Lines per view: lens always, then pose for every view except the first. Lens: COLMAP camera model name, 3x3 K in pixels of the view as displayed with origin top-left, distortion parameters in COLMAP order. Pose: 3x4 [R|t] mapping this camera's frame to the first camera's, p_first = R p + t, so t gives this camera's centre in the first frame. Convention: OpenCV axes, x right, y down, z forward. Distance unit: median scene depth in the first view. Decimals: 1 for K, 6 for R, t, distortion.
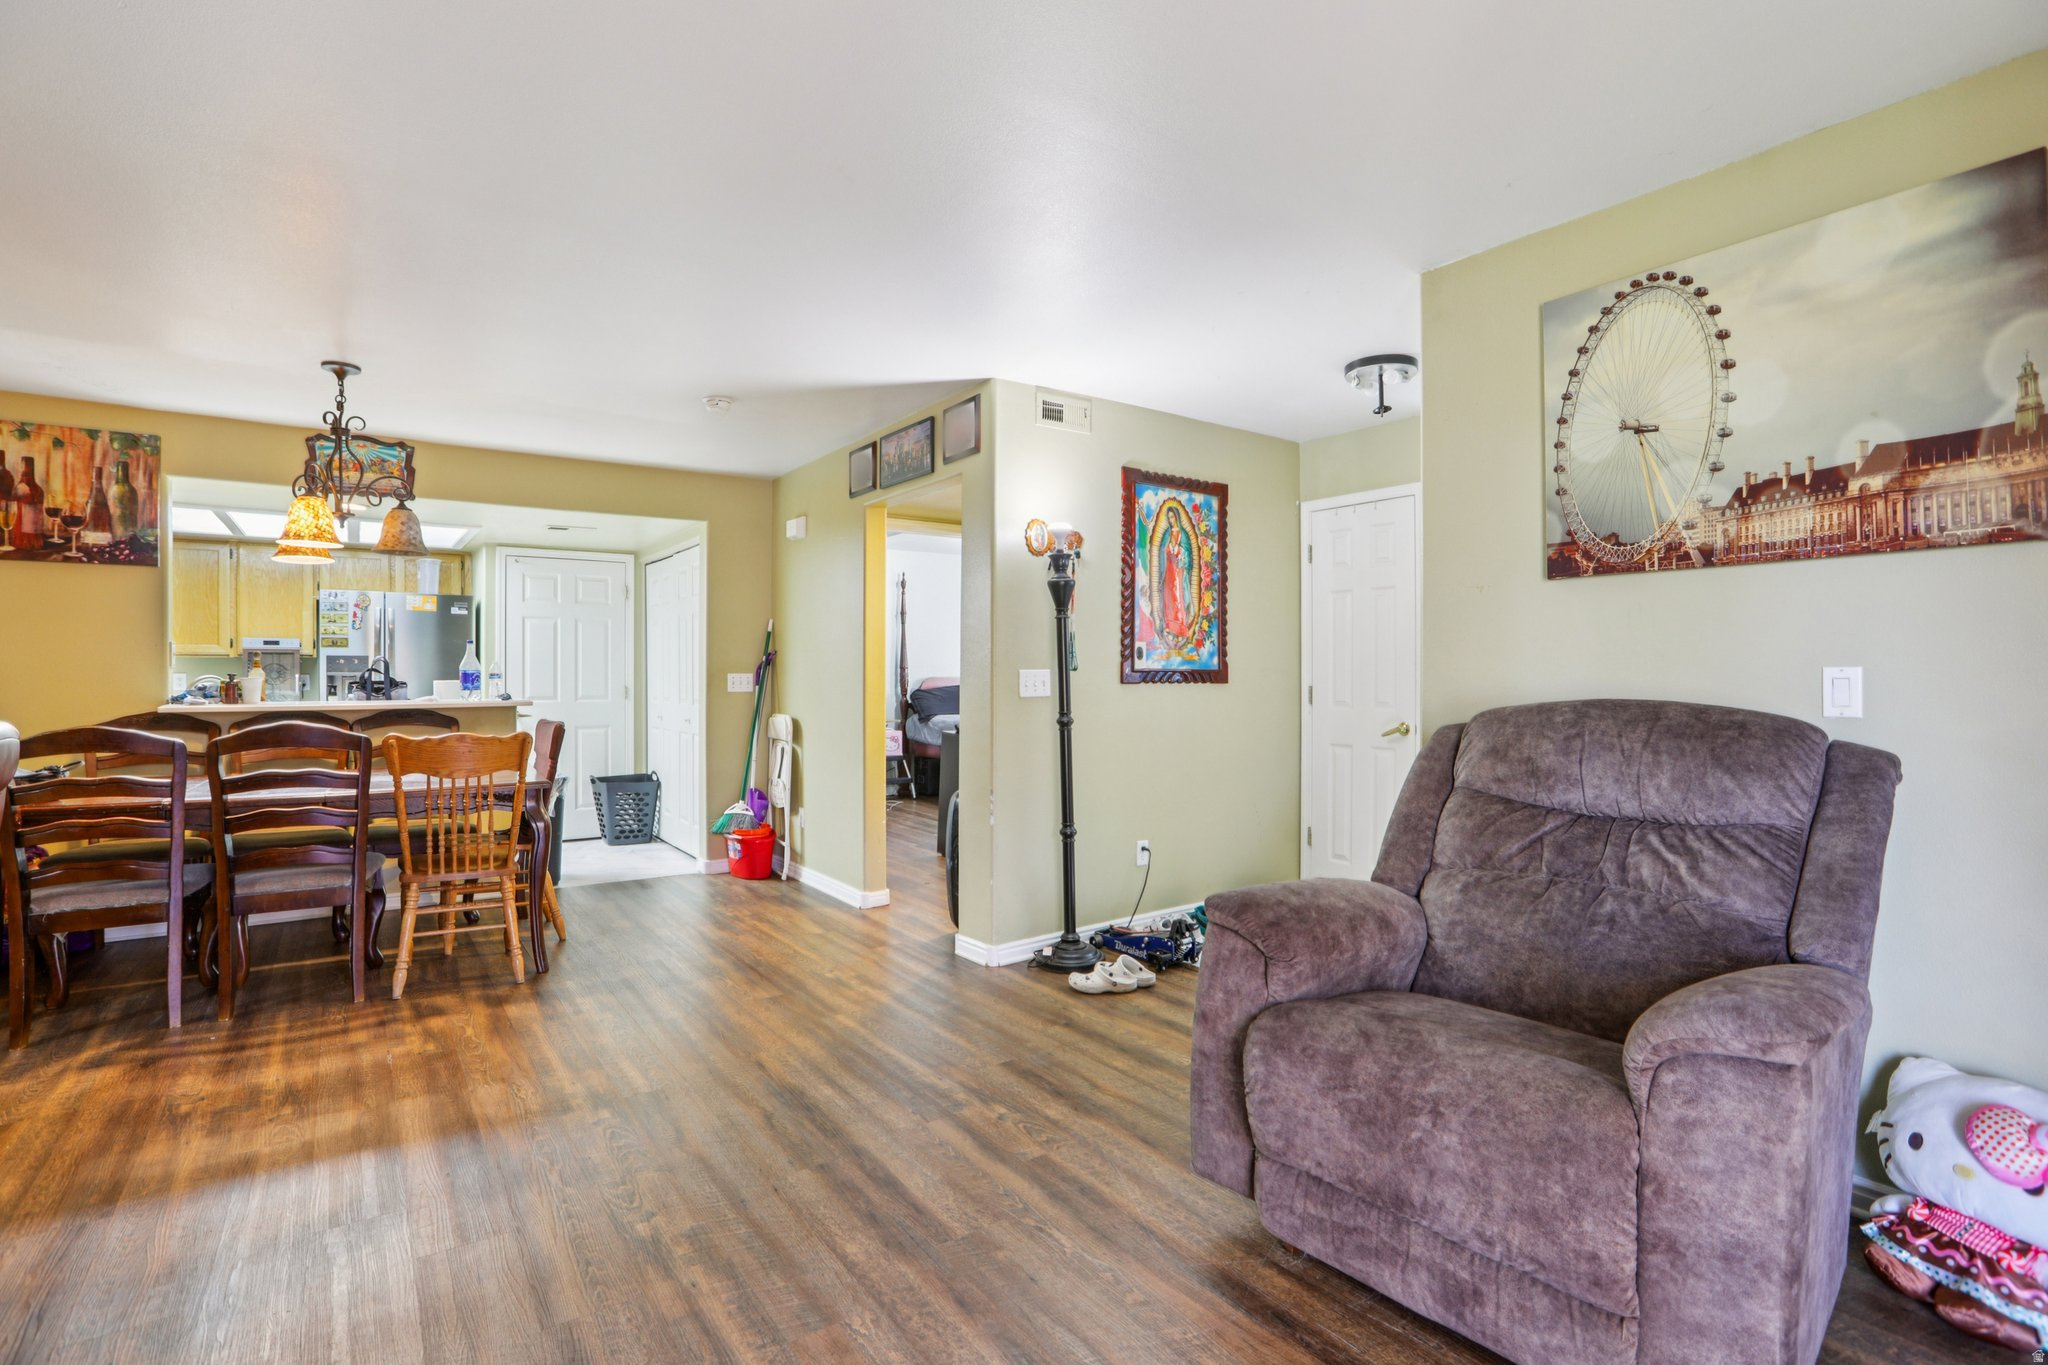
lens RADIAL K [[994.2, 0, 1030.3], [0, 994.2, 673.4], [0, 0, 1]] dist [-0.041878, 0.036656]
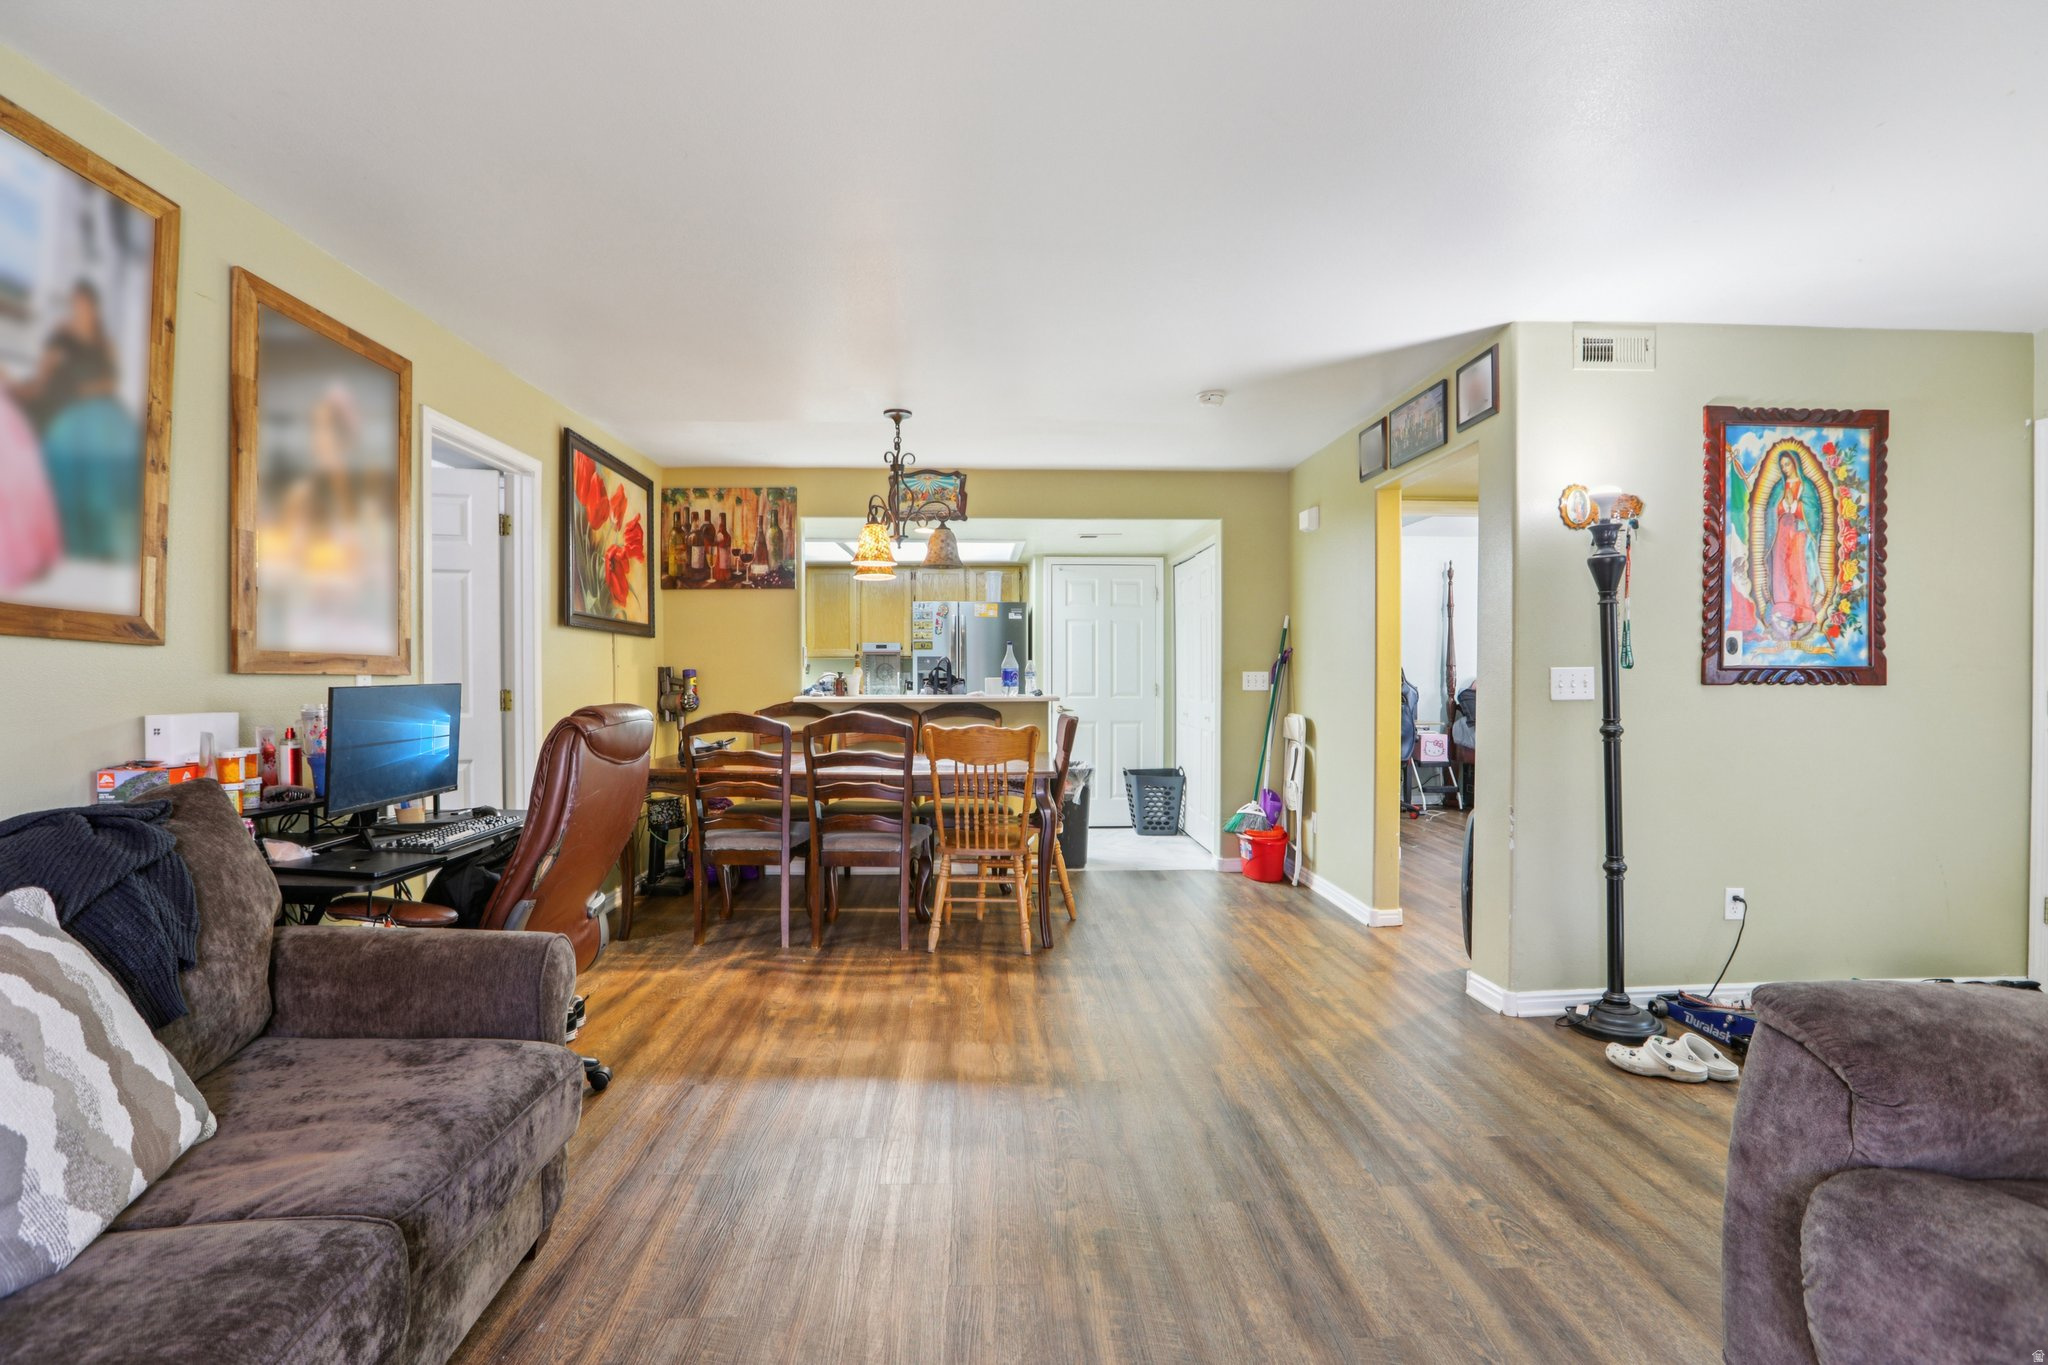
lens RADIAL K [[989.0, 0, 1024.0], [0, 989.0, 682.5], [0, 0, 1]] dist [-0.035677, 0.024547]
pose [[0.841803, 0.006101, -0.539751, 0.065803], [-0.000053, 0.999937, 0.011220, -0.000283], [0.539785, -0.009416, 0.841750, 0.072483]]
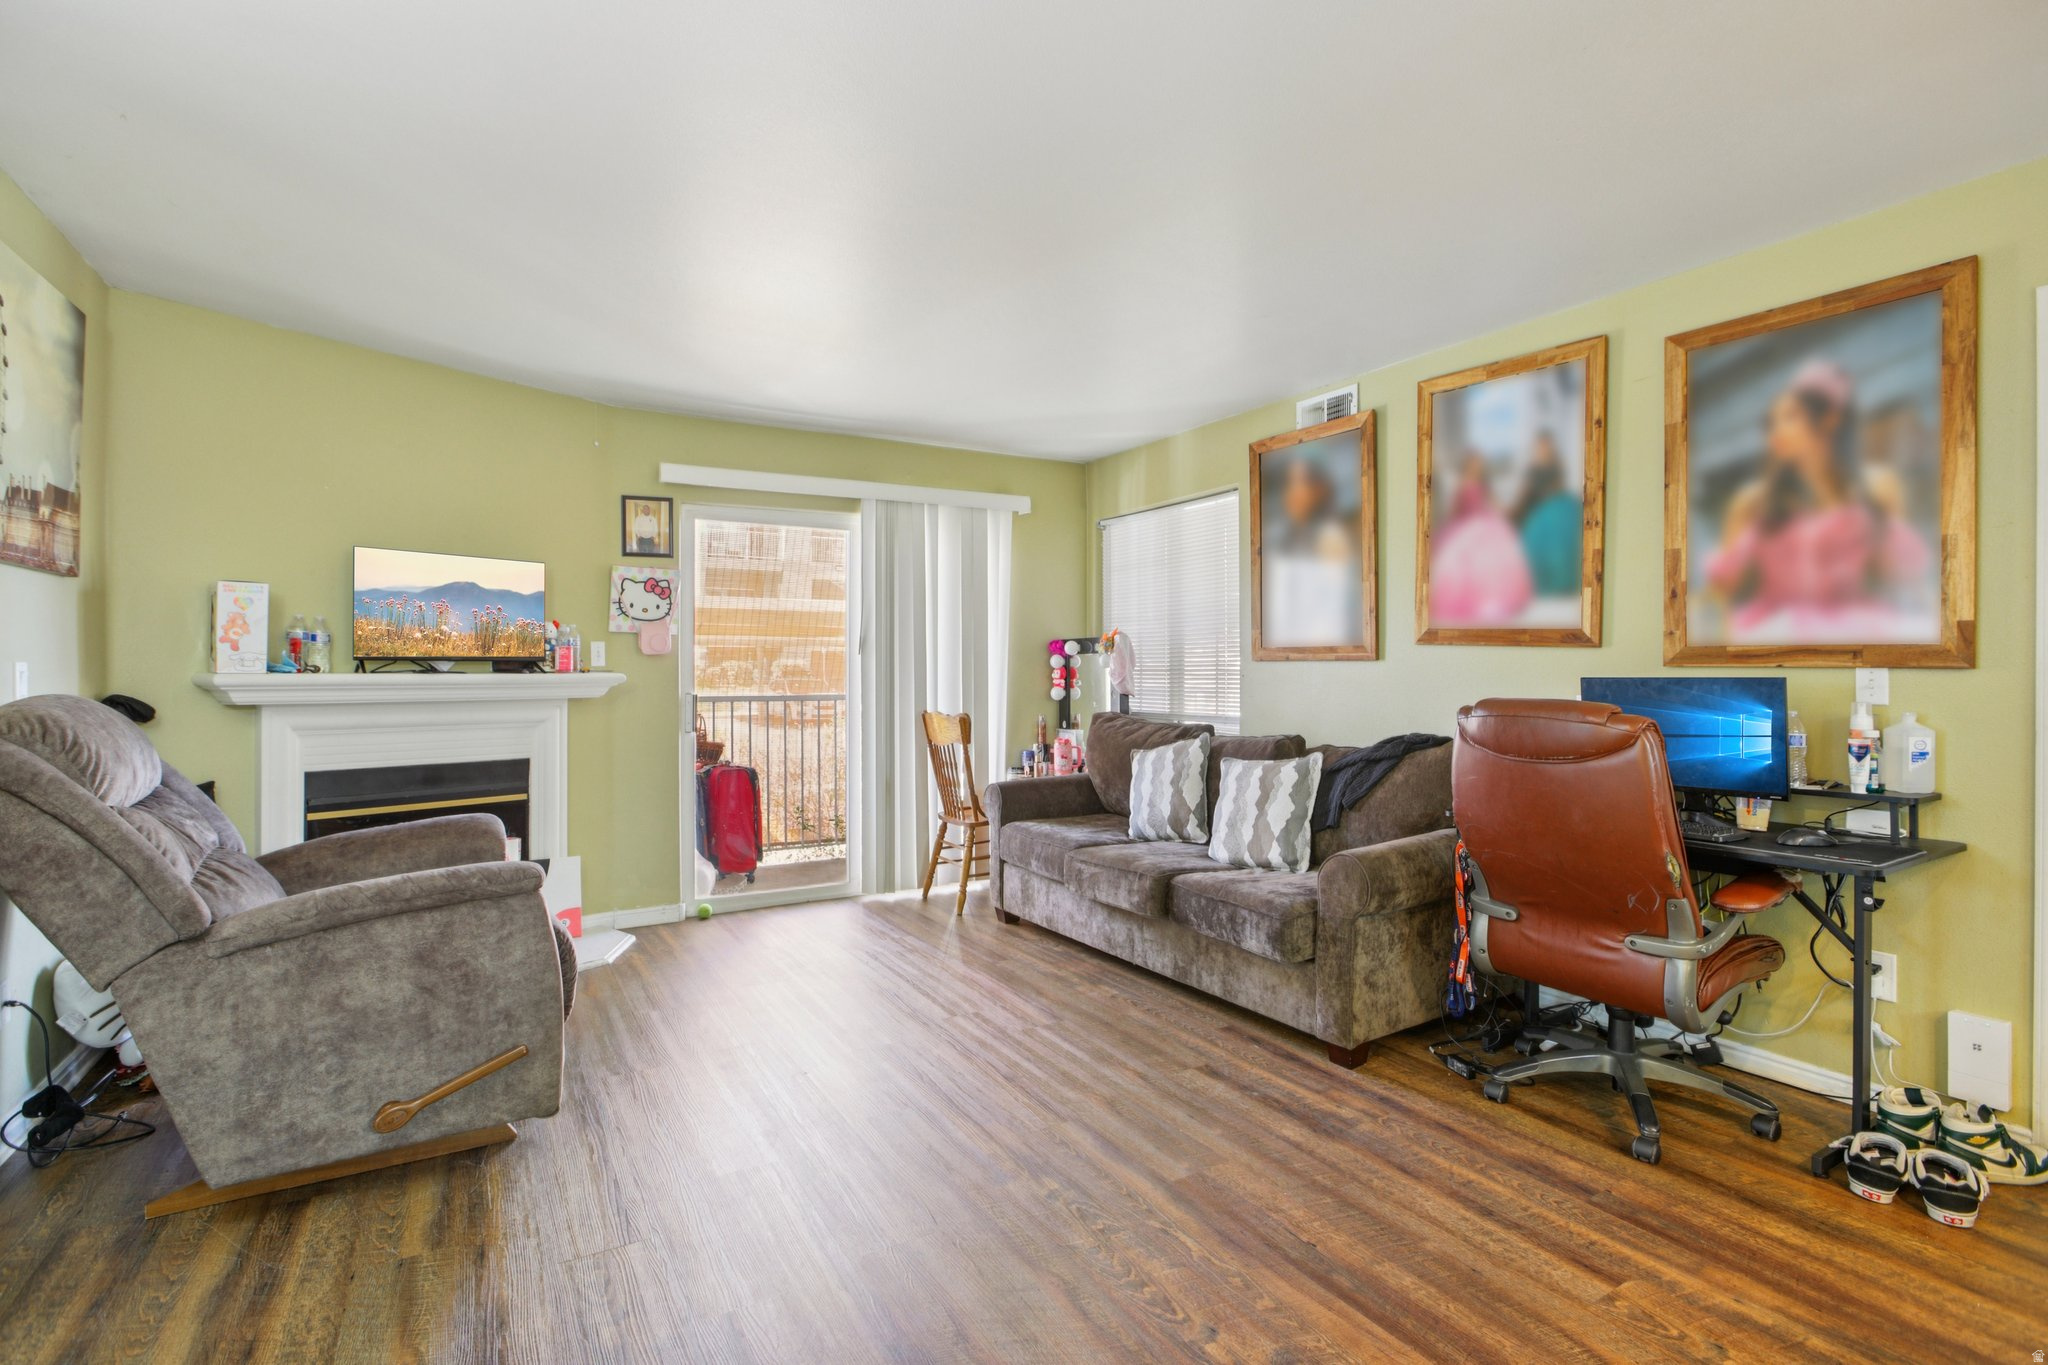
lens RADIAL K [[956.2, 0, 1017.3], [0, 956.2, 676.8], [0, 0, 1]] dist [-0.048397, 0.017242]
pose [[-0.995714, 0.001036, 0.092484, -0.255646], [0.001738, 0.999970, 0.007507, 0.003188], [-0.092474, 0.007635, -0.995686, 1.127877]]
